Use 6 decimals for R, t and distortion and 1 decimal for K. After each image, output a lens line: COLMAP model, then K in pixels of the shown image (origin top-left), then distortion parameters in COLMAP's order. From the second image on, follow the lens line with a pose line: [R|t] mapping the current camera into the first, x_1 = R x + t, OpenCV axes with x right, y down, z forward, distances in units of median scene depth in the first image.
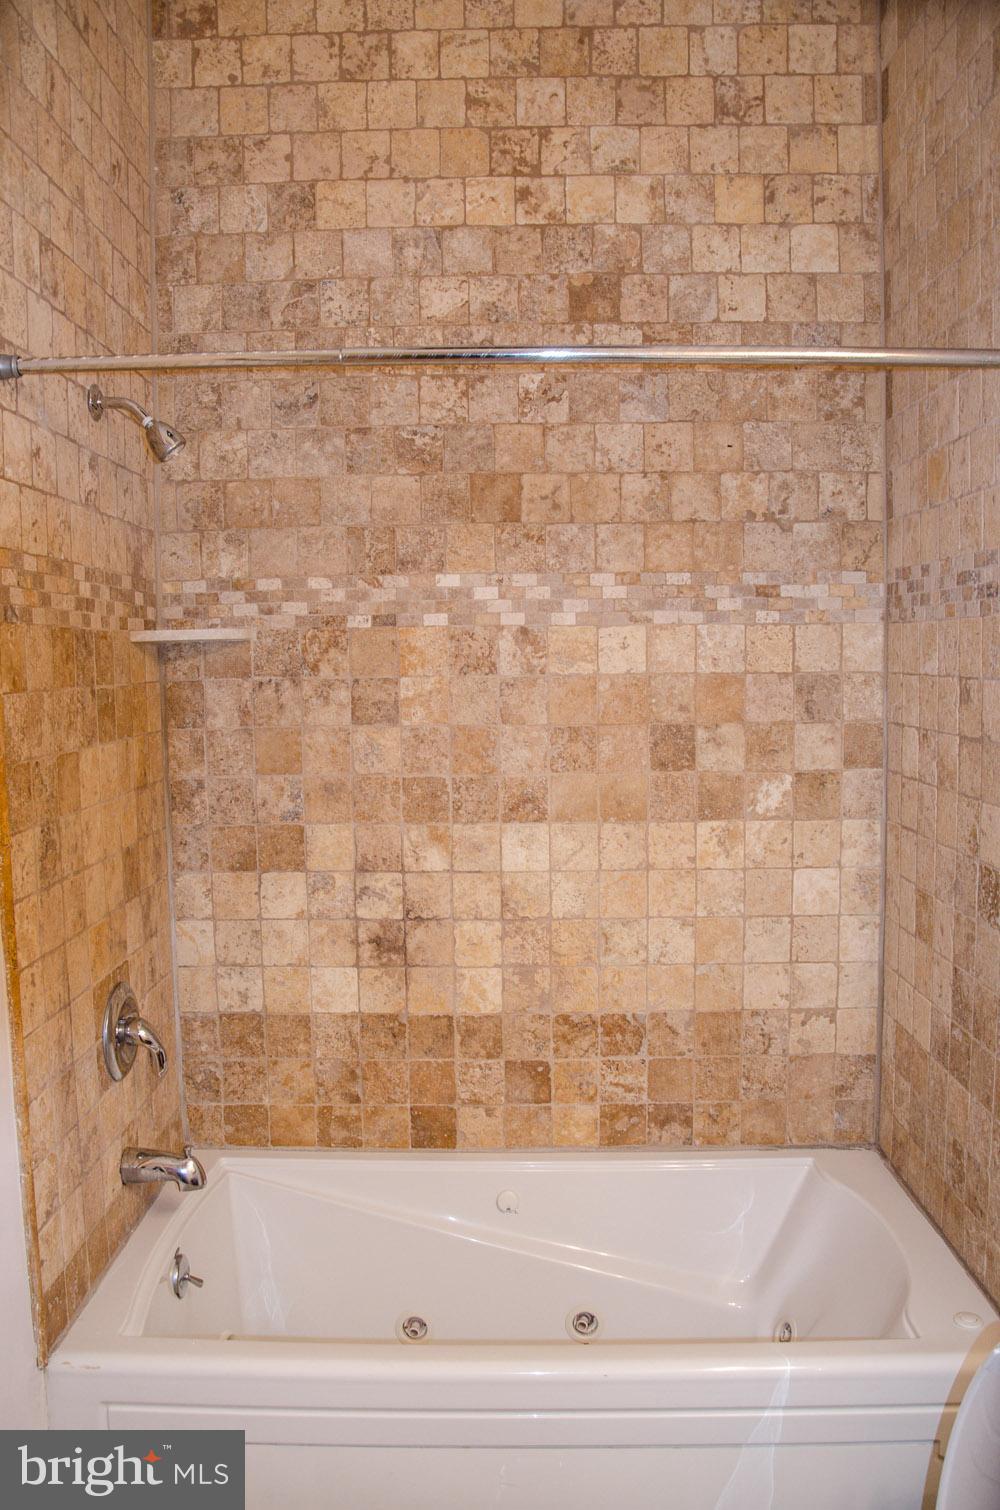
lens RADIAL K [[1169.3, 0, 483.3], [0, 1169.3, 755.9], [0, 0, 1]] dist [-0.171359, 0.124846]
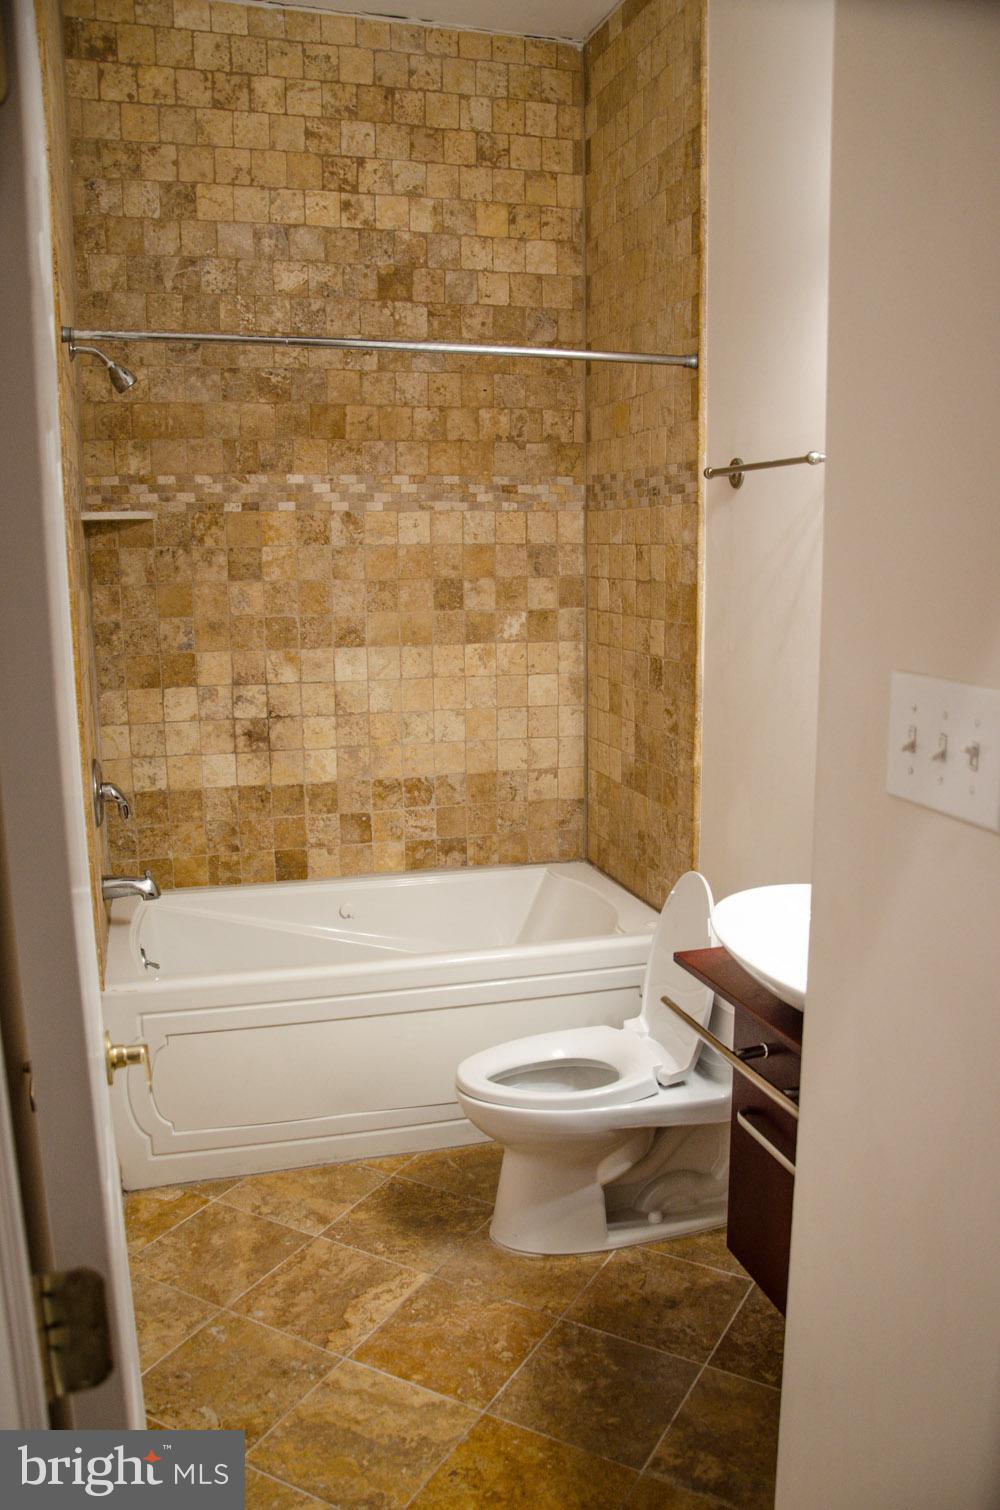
lens RADIAL K [[1169.3, 0, 483.3], [0, 1169.3, 755.9], [0, 0, 1]] dist [-0.171359, 0.124846]
pose [[0.955674, -0.044395, 0.291060, -0.238628], [0.018711, 0.995726, 0.090443, 0.065020], [-0.293832, -0.080988, 0.952420, -0.448524]]
